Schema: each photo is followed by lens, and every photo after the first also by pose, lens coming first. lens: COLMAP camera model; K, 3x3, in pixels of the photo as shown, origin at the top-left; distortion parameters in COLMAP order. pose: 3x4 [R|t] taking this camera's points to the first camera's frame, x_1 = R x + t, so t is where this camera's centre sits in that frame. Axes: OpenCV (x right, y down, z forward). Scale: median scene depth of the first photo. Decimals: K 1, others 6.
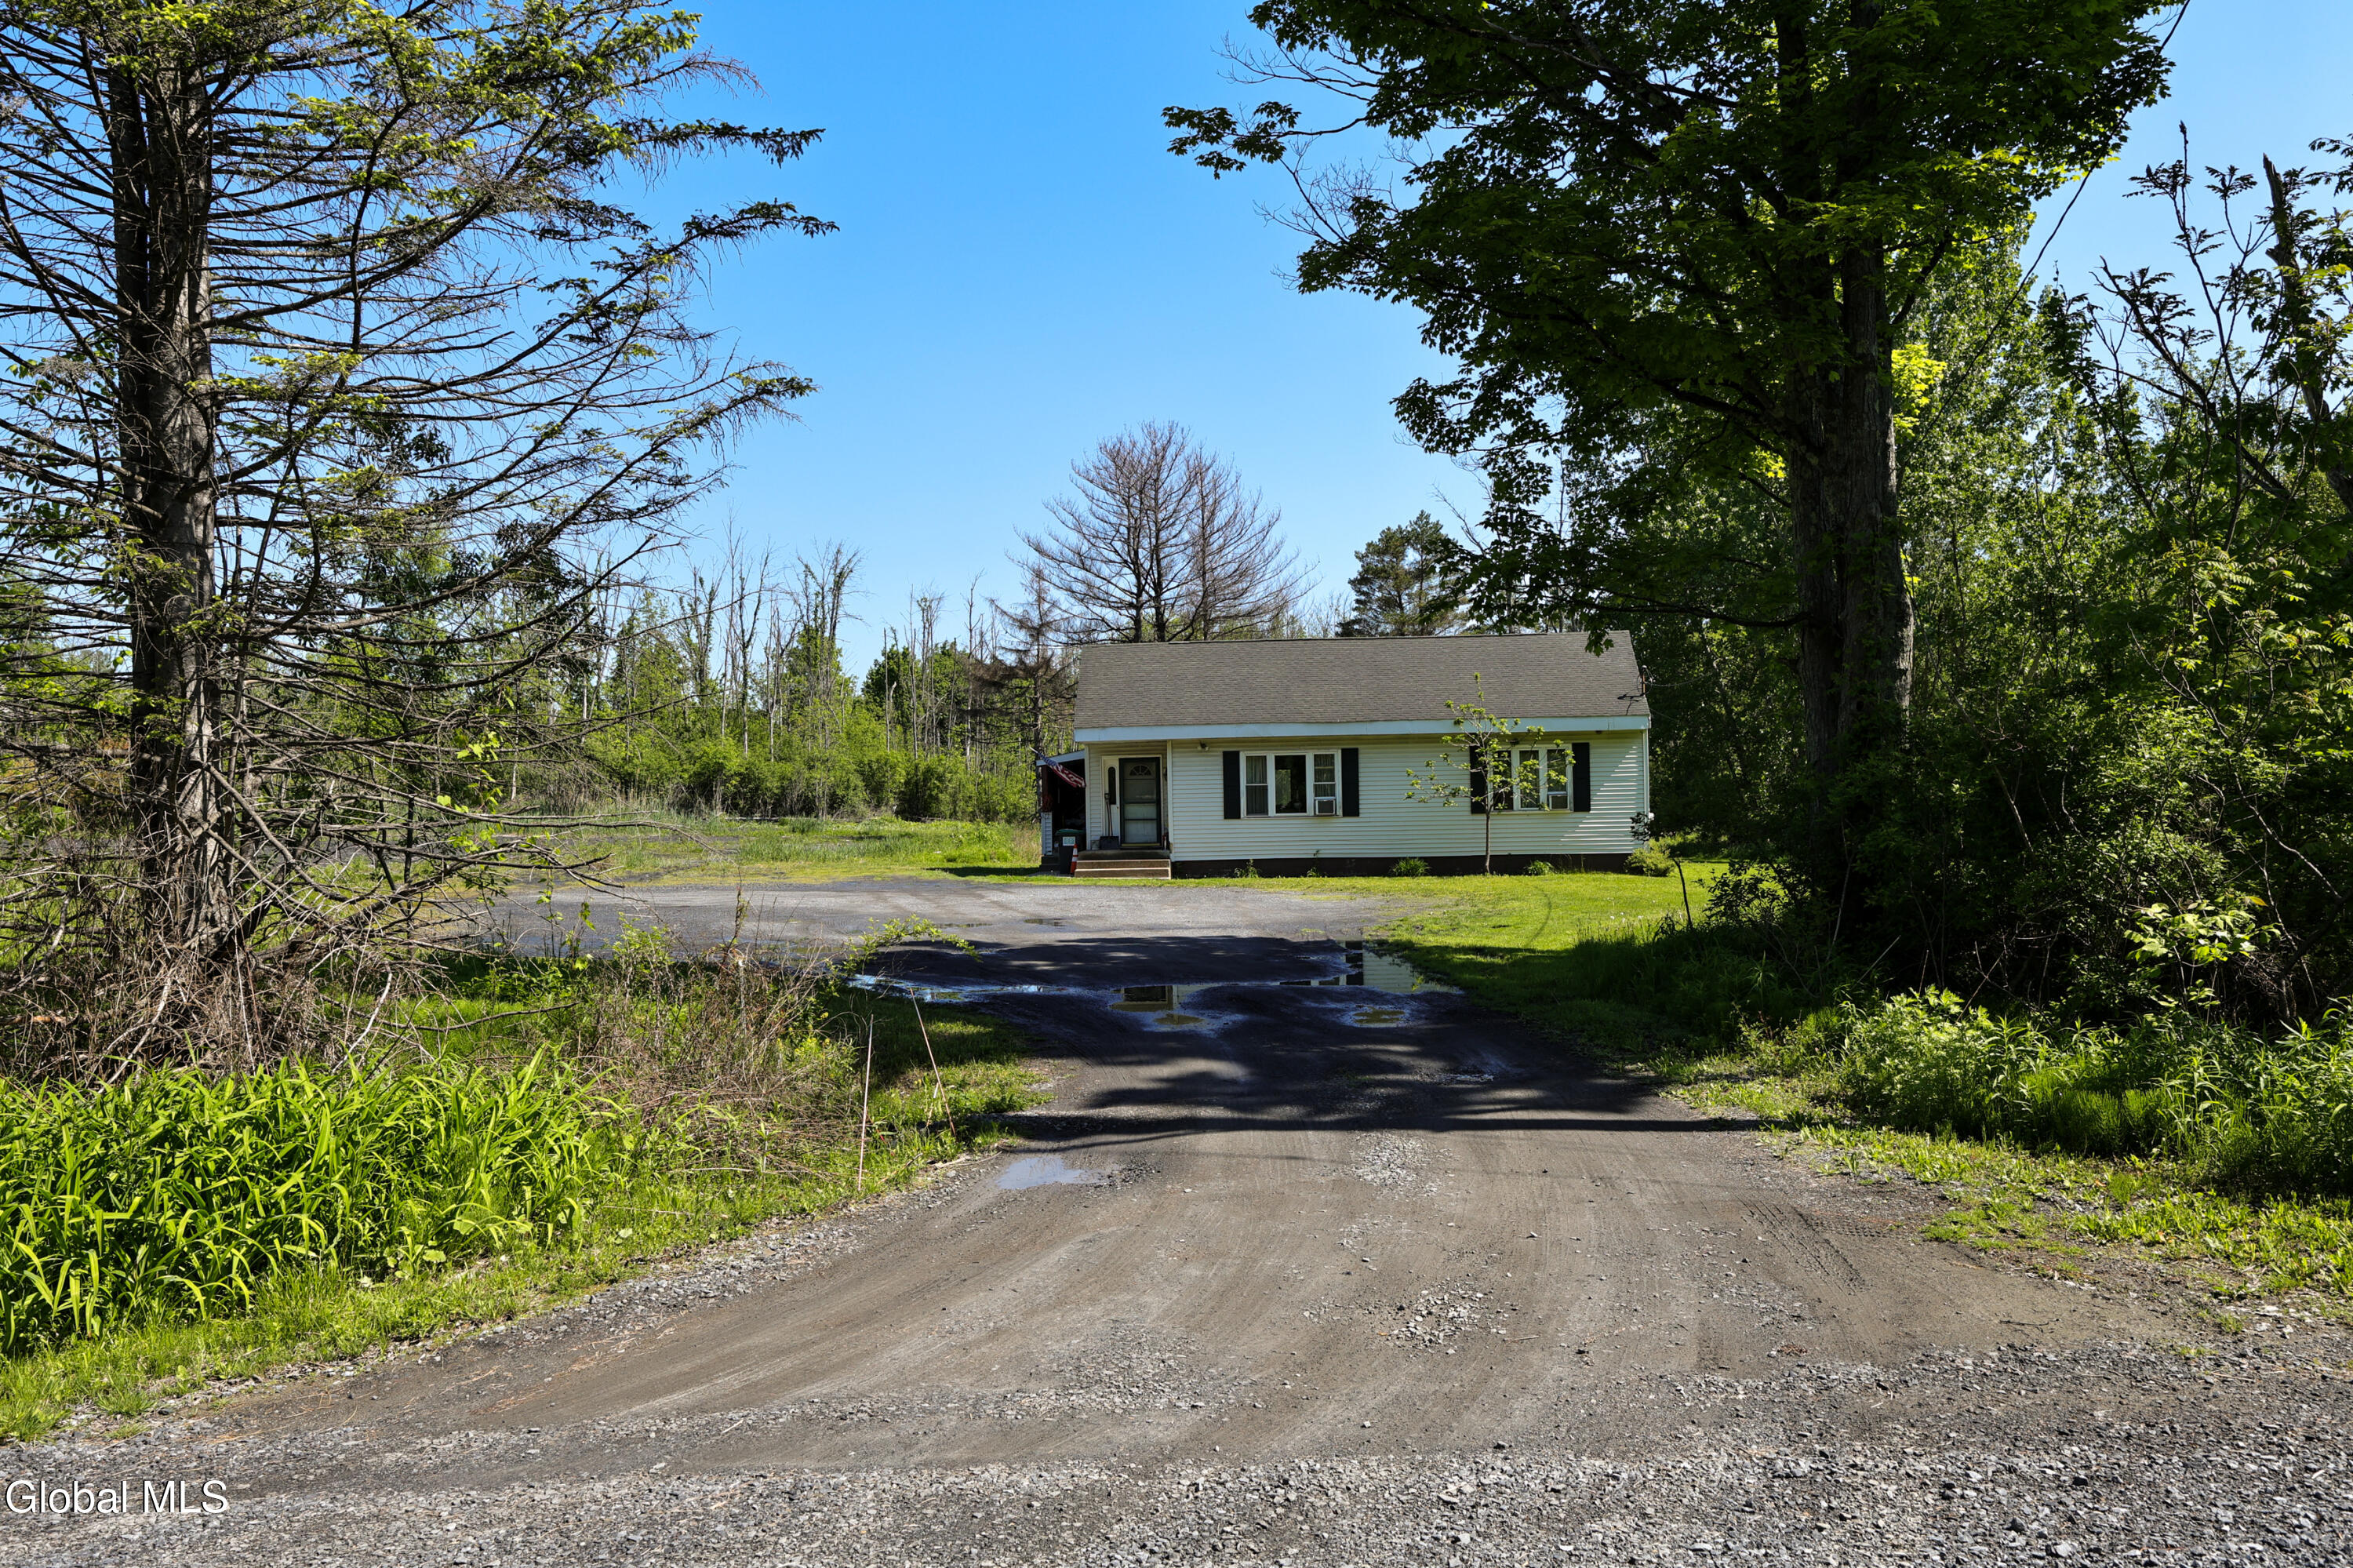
lens RADIAL K [[1604.3, 0, 1178.4], [0, 1604.3, 849.1], [0, 0, 1]] dist [-0.041568, 0.018876]
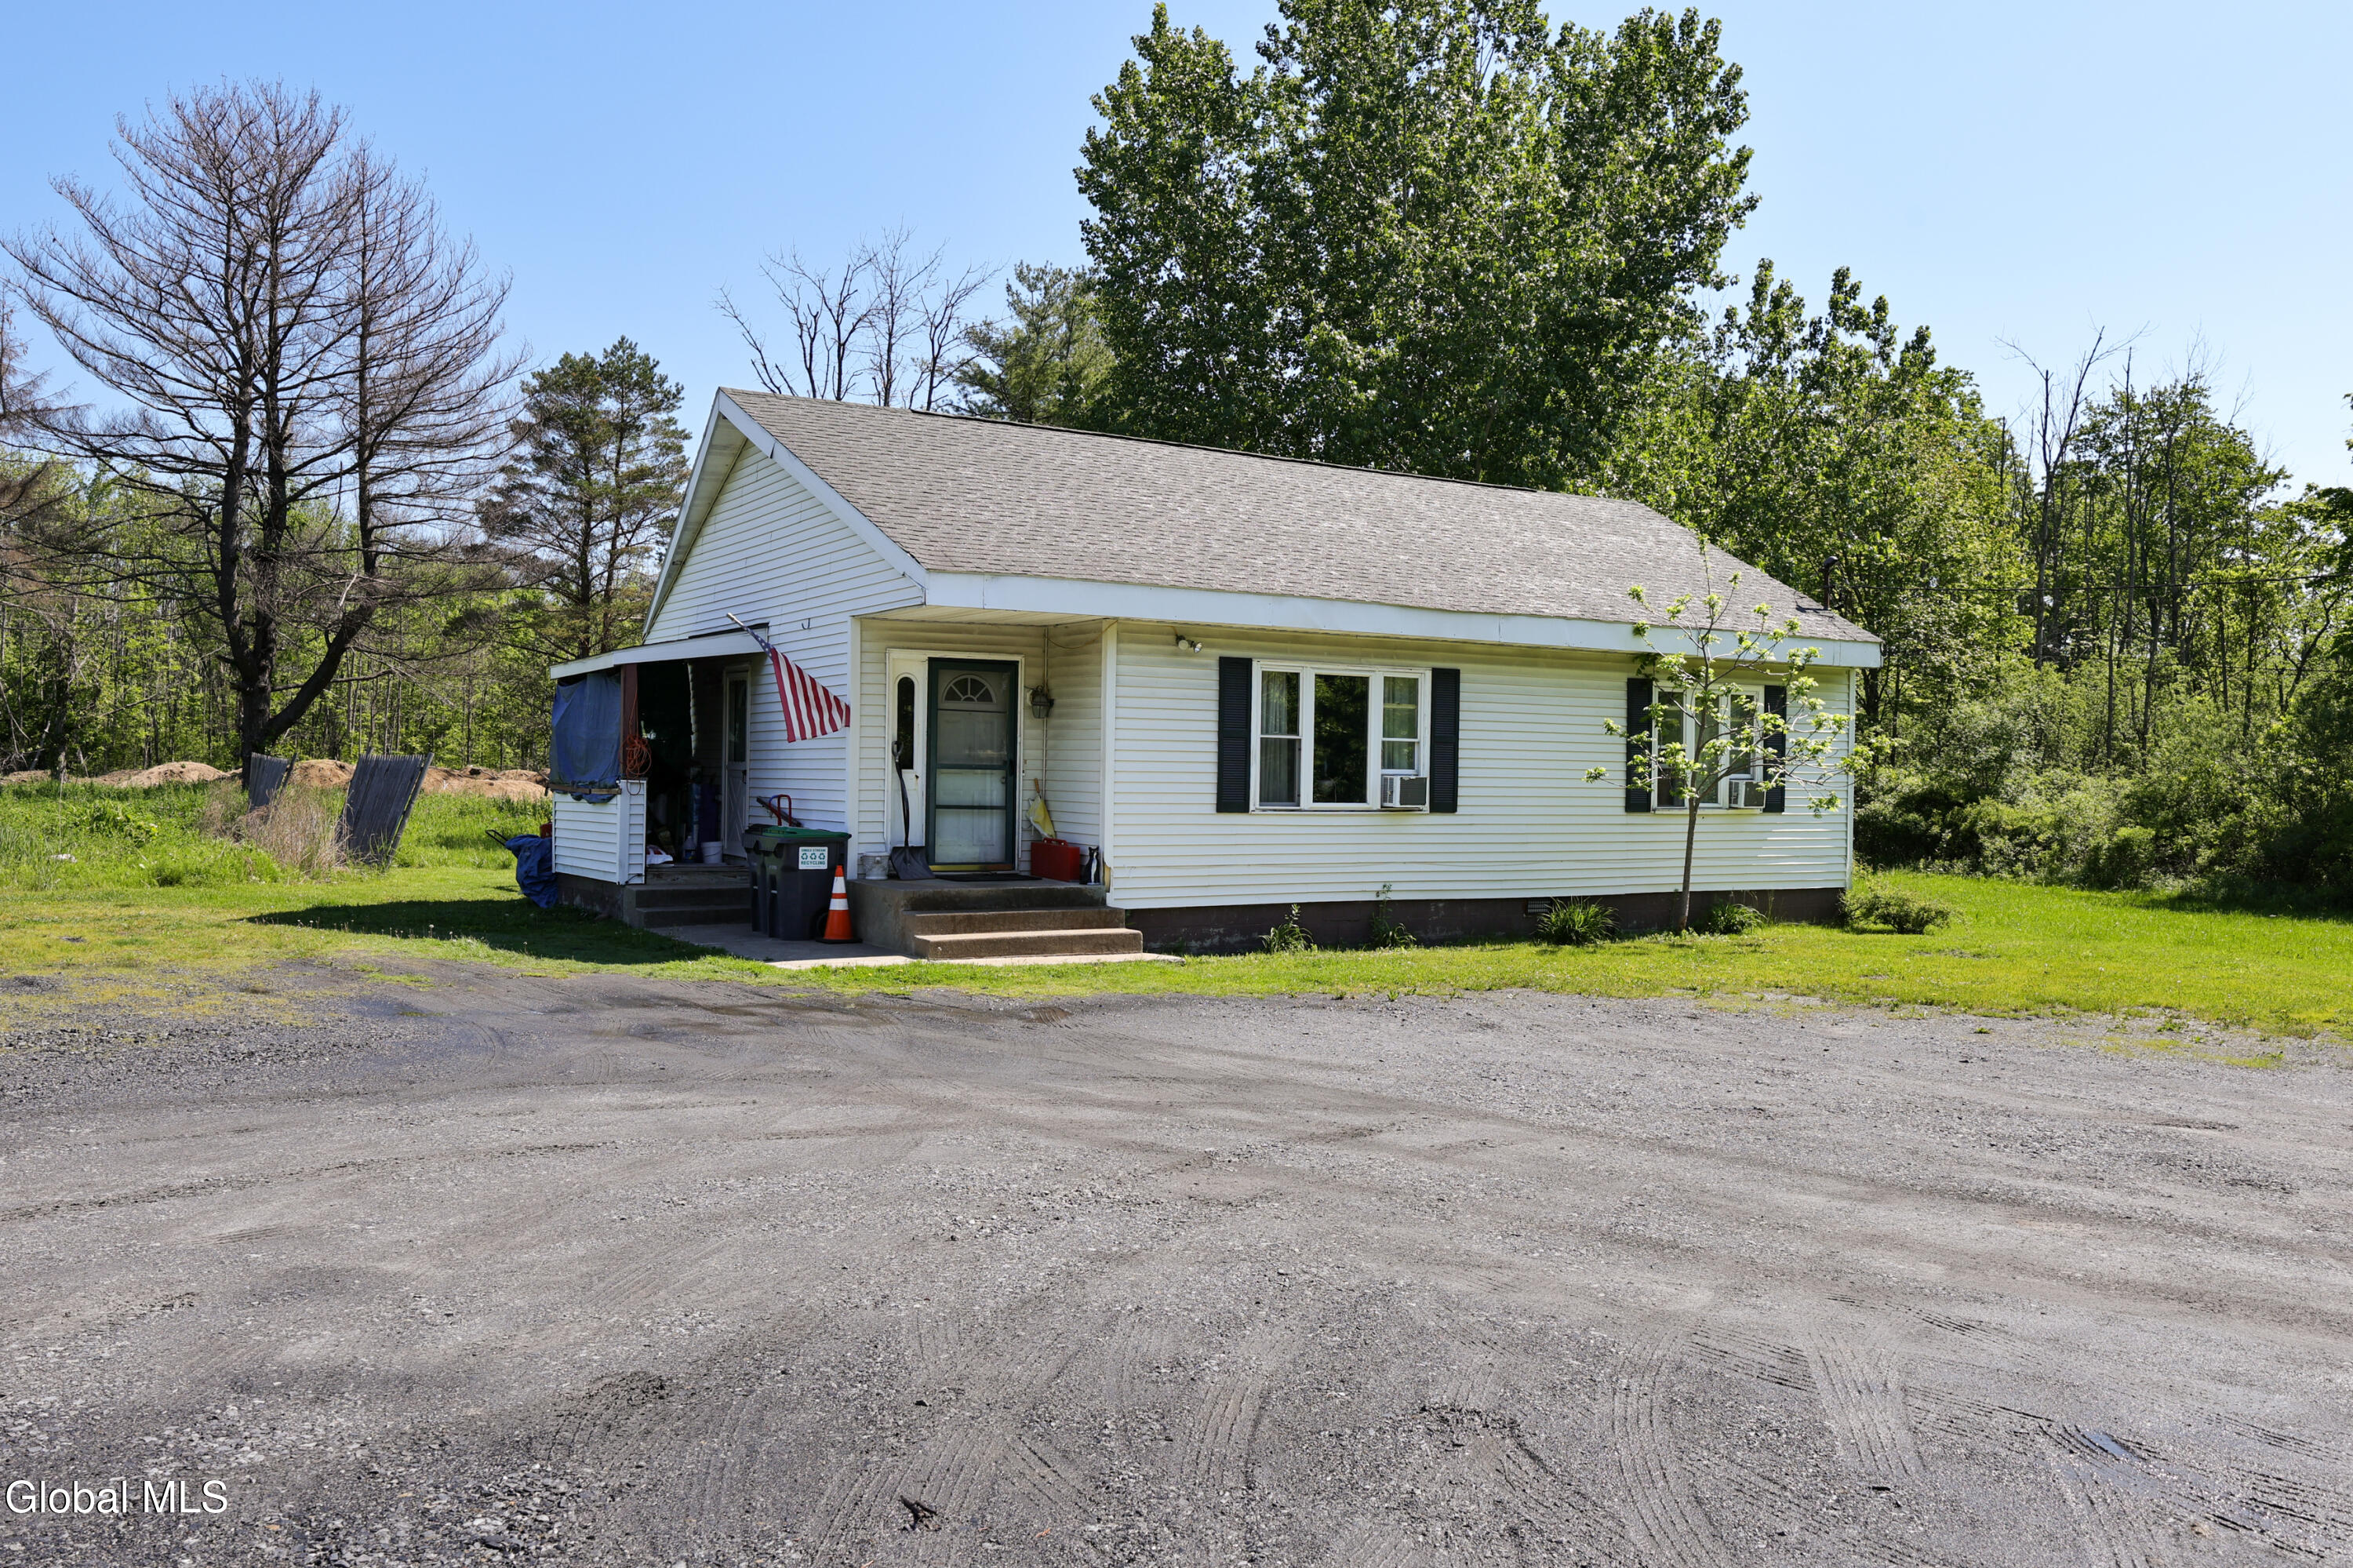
lens RADIAL K [[1864.9, 0, 1176.5], [0, 1864.9, 784.0], [0, 0, 1]] dist [0.001682, 0.000660]
pose [[0.816027, 0.030258, 0.577221, -0.509843], [-0.016021, 0.999429, -0.029741, -0.021311], [-0.577791, 0.015022, 0.816046, 1.126525]]
